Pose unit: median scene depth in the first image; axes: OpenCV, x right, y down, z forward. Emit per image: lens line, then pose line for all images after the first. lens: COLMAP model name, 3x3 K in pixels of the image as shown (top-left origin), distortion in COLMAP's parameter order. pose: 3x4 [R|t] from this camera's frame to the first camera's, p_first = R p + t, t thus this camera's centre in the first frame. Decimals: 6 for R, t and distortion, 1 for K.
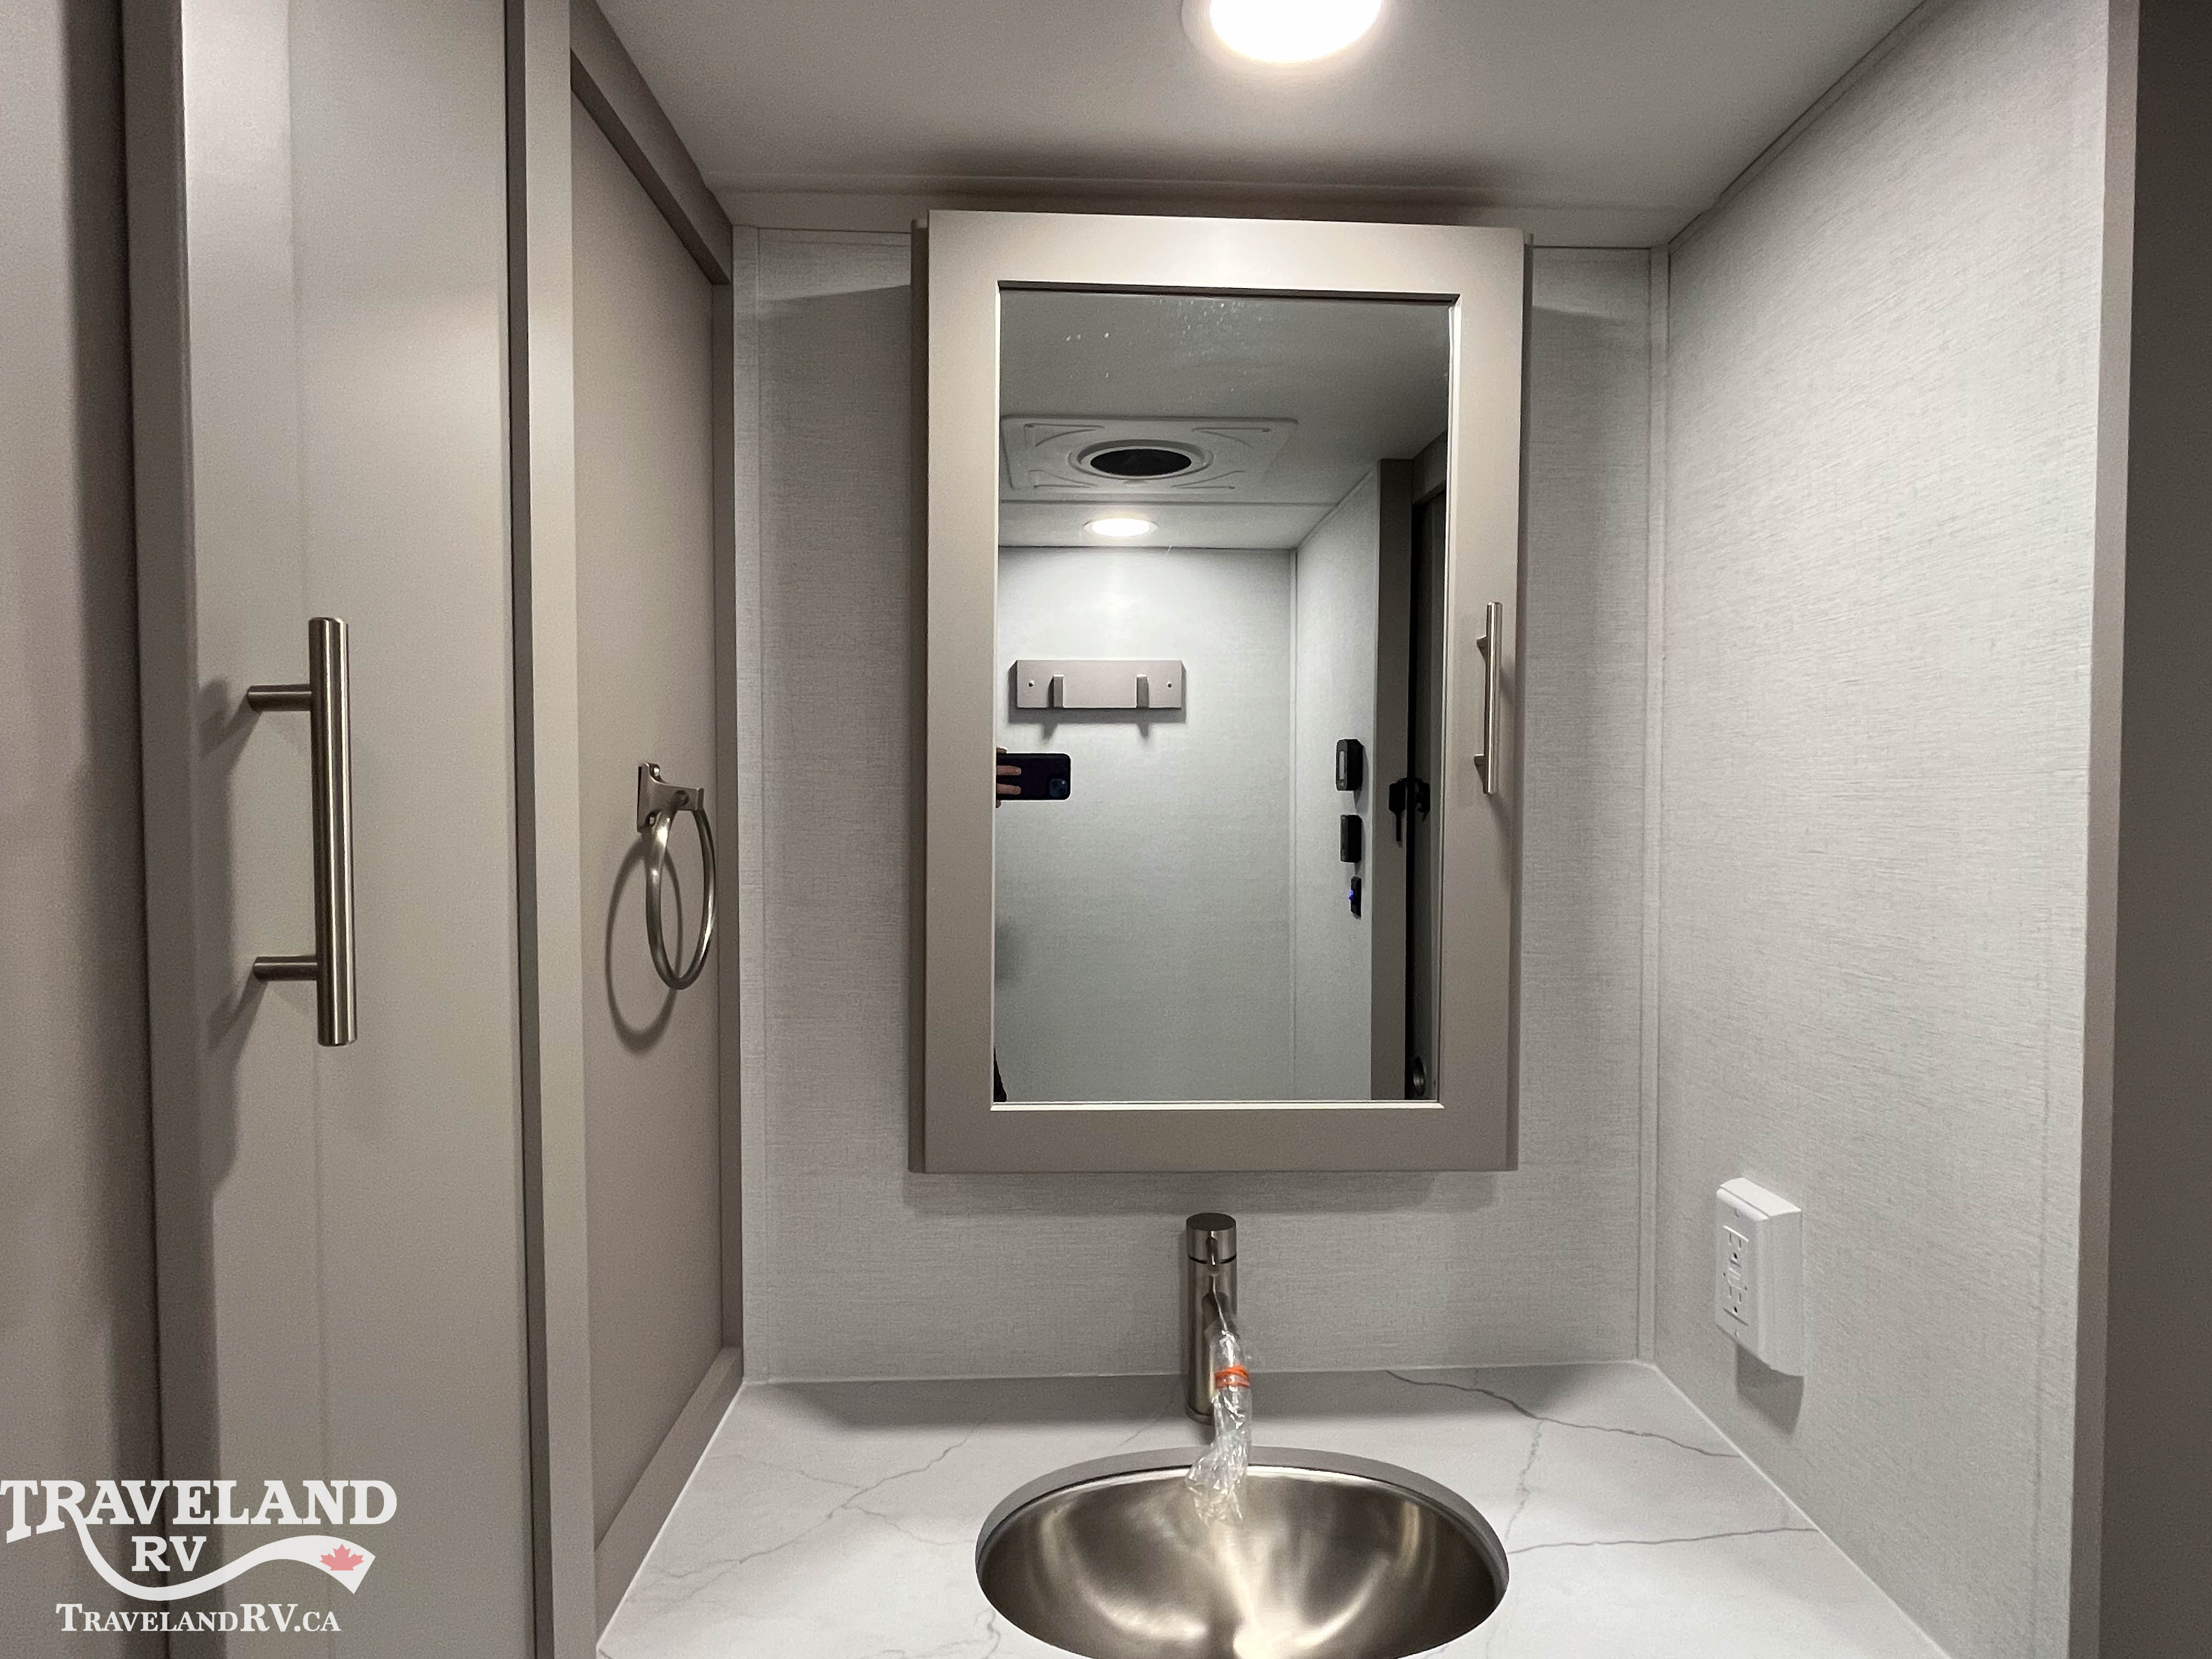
lens RADIAL K [[1166.2, 0, 1110.6], [0, 1166.2, 825.0], [0, 0, 1]] dist [-0.004387, 0.001045]
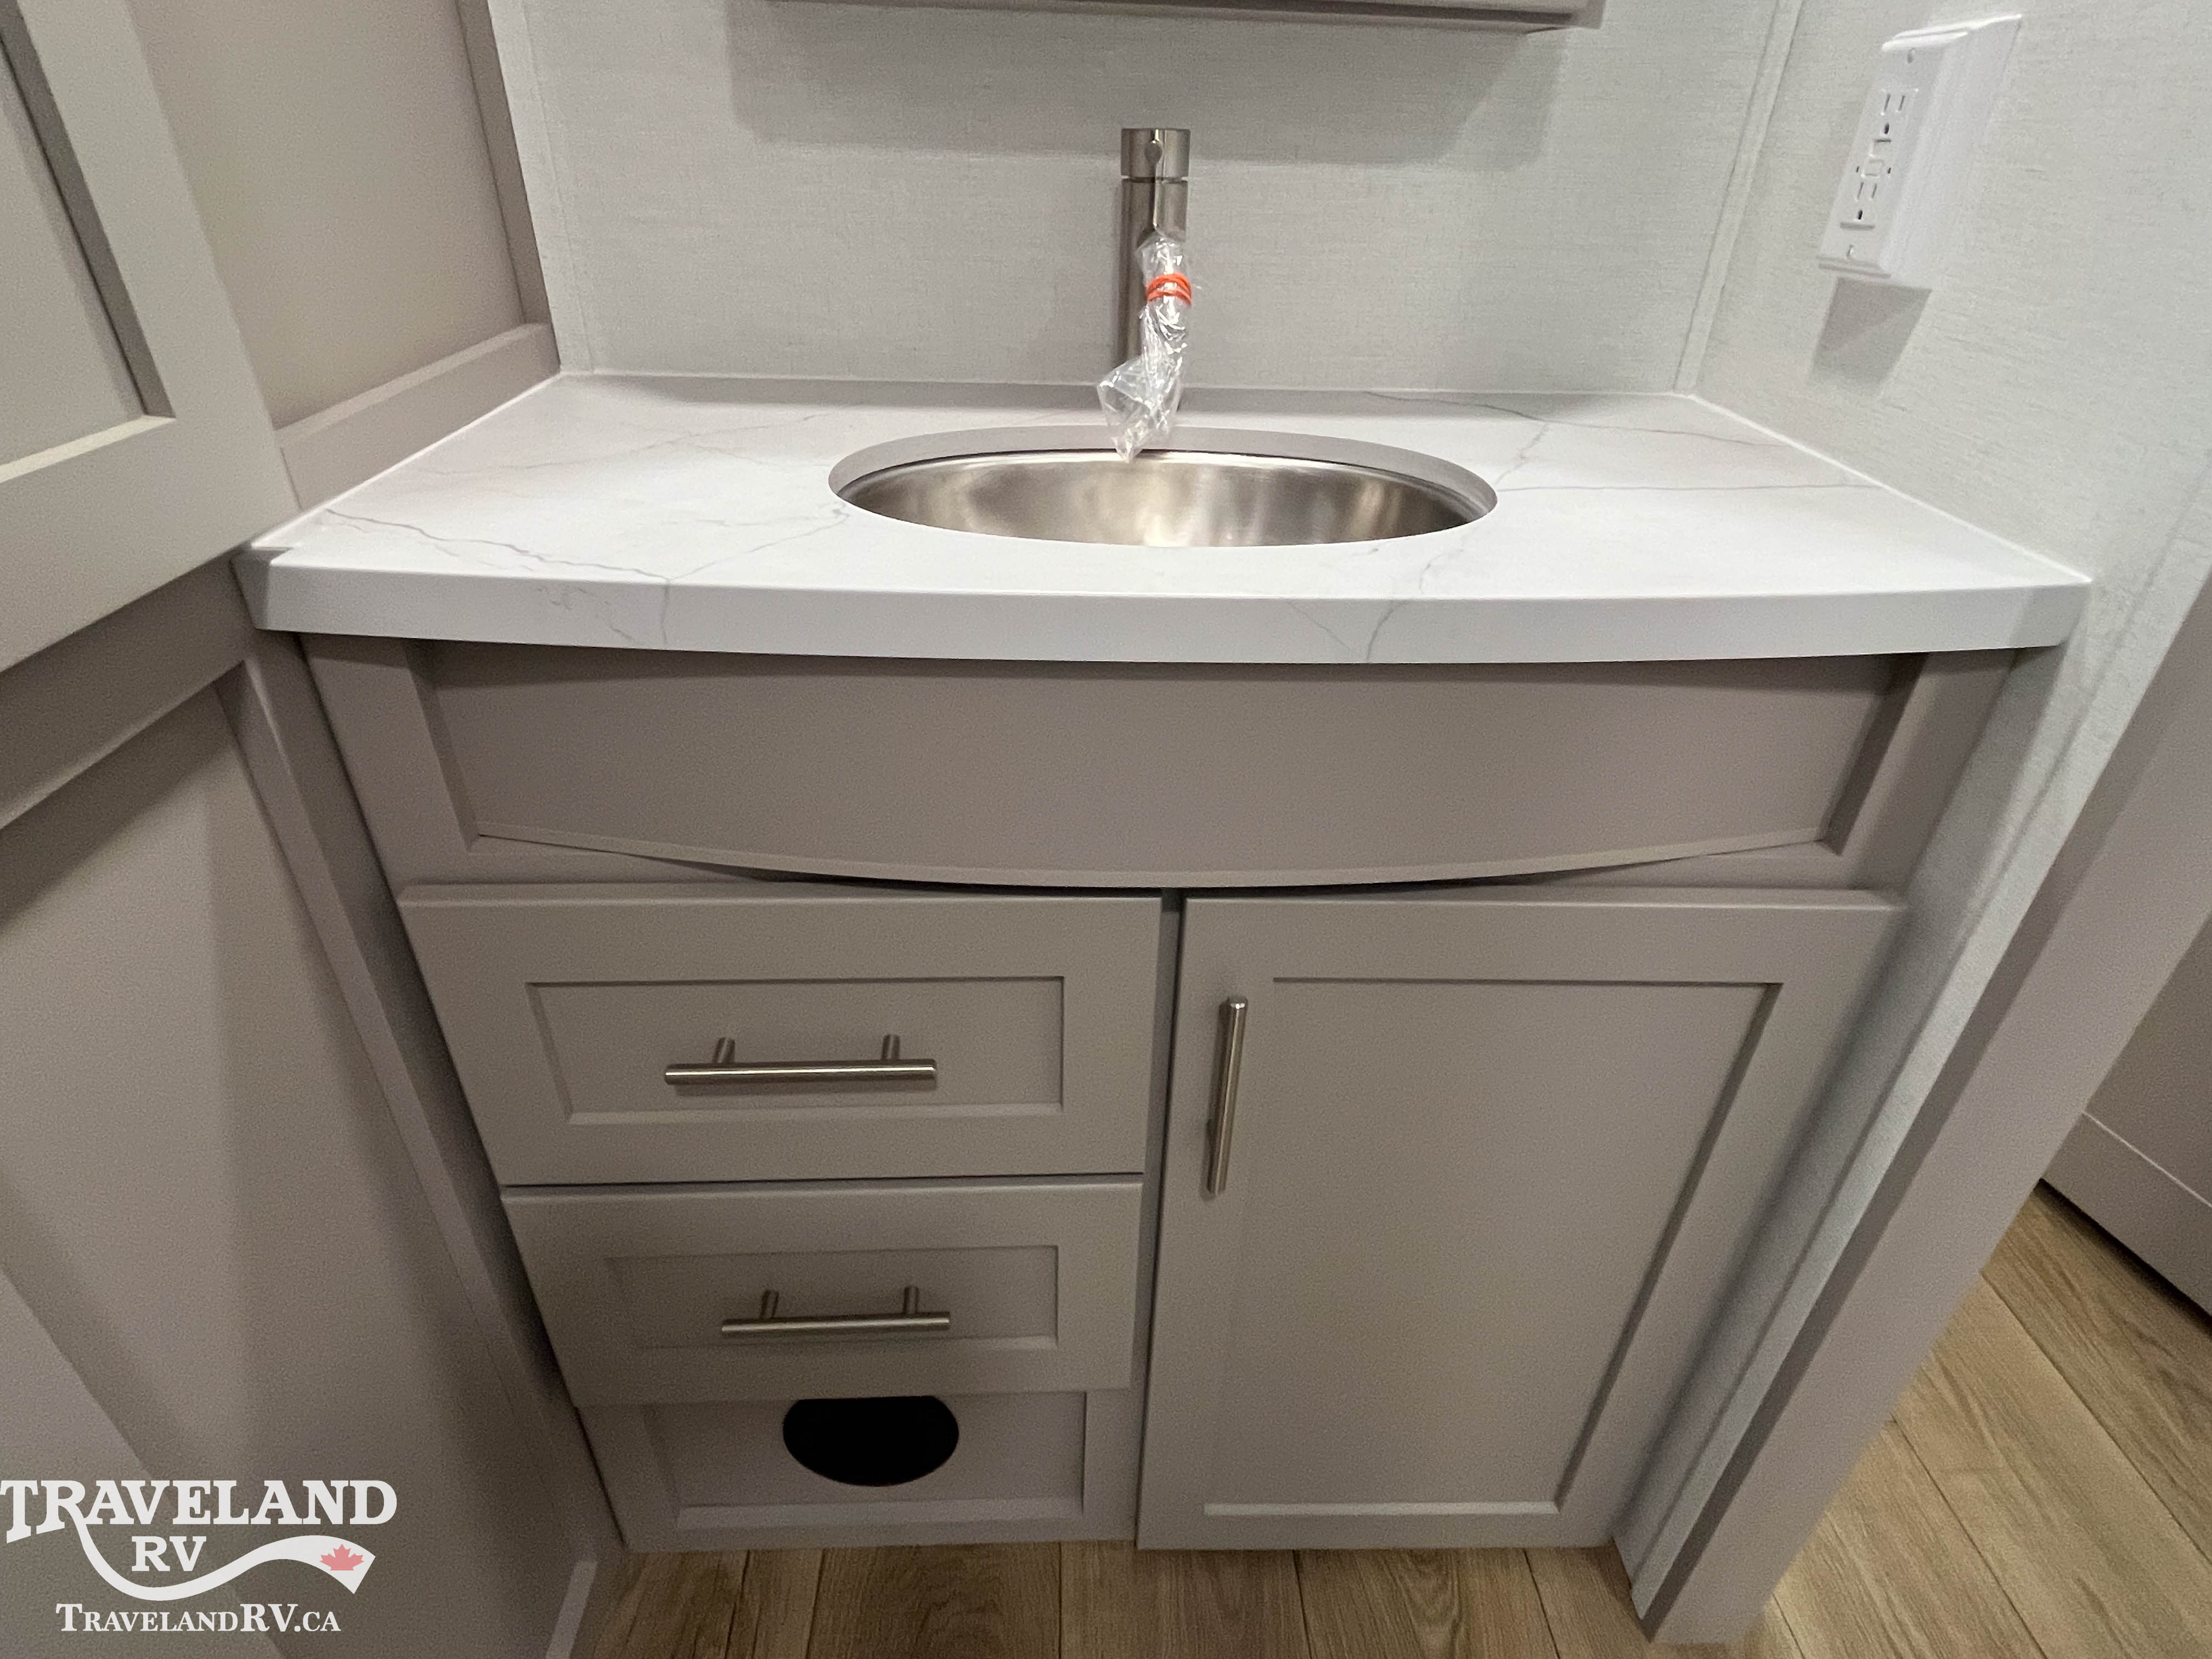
lens RADIAL K [[1166.2, 0, 1103.8], [0, 1166.2, 832.4], [0, 0, 1]] dist [-0.004387, 0.001045]
pose [[0.999659, 0.018171, 0.018765, 0.045811], [-0.025171, 0.862167, 0.505999, 0.333960], [-0.006984, -0.506299, 0.862330, 0.148745]]
